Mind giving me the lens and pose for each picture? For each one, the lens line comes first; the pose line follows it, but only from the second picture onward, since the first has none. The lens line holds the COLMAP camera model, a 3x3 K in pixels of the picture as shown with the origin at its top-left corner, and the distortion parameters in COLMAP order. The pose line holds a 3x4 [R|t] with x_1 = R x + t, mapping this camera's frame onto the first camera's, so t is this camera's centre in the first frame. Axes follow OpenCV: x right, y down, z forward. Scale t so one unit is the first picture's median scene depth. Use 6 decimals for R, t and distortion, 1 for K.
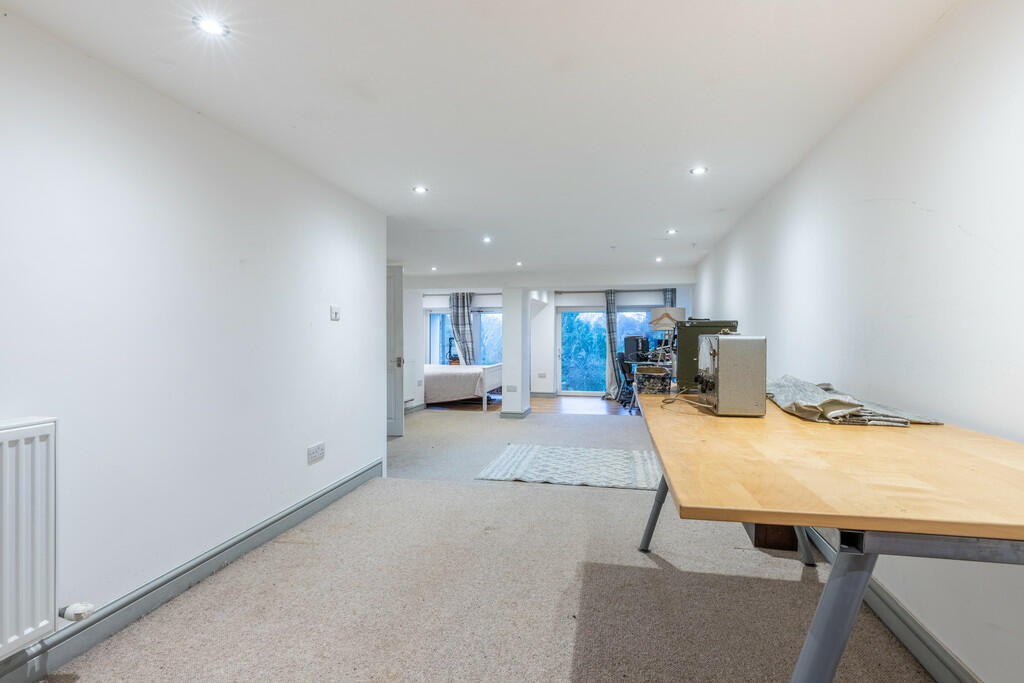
lens RADIAL K [[458.5, 0, 517.7], [0, 458.5, 339.2], [0, 0, 1]] dist [0.000718, 0.000800]
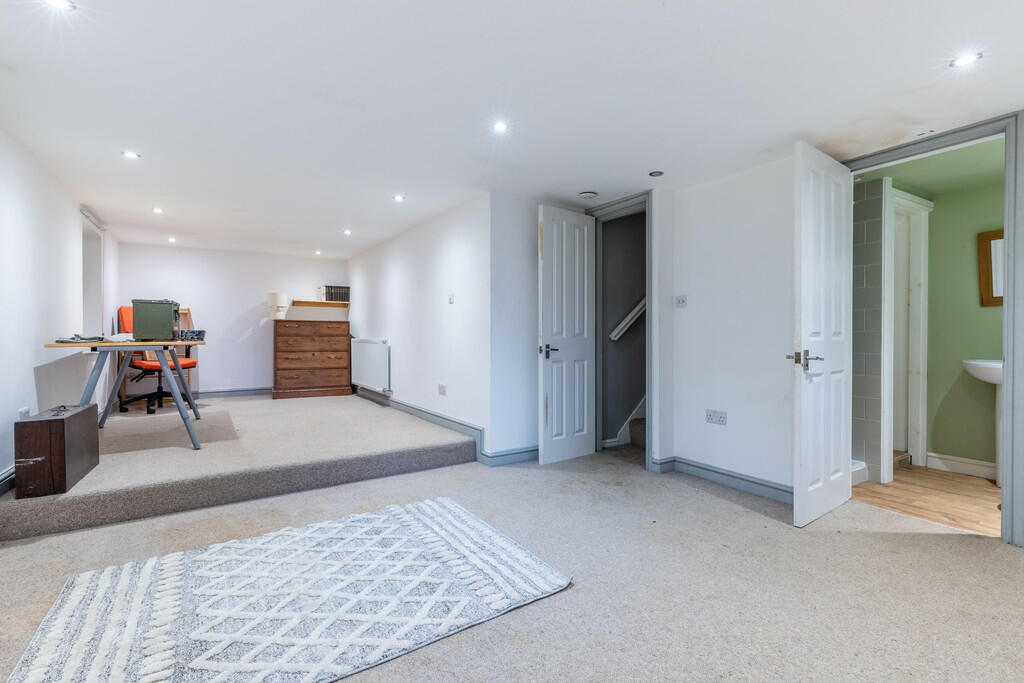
lens RADIAL K [[458.5, 0, 518.1], [0, 458.5, 334.7], [0, 0, 1]] dist [0.000718, 0.000800]
pose [[-0.691867, 0.008561, -0.721974, 0.188311], [0.000170, 0.999932, 0.011694, 0.014634], [0.722025, 0.007968, -0.691822, 0.822165]]
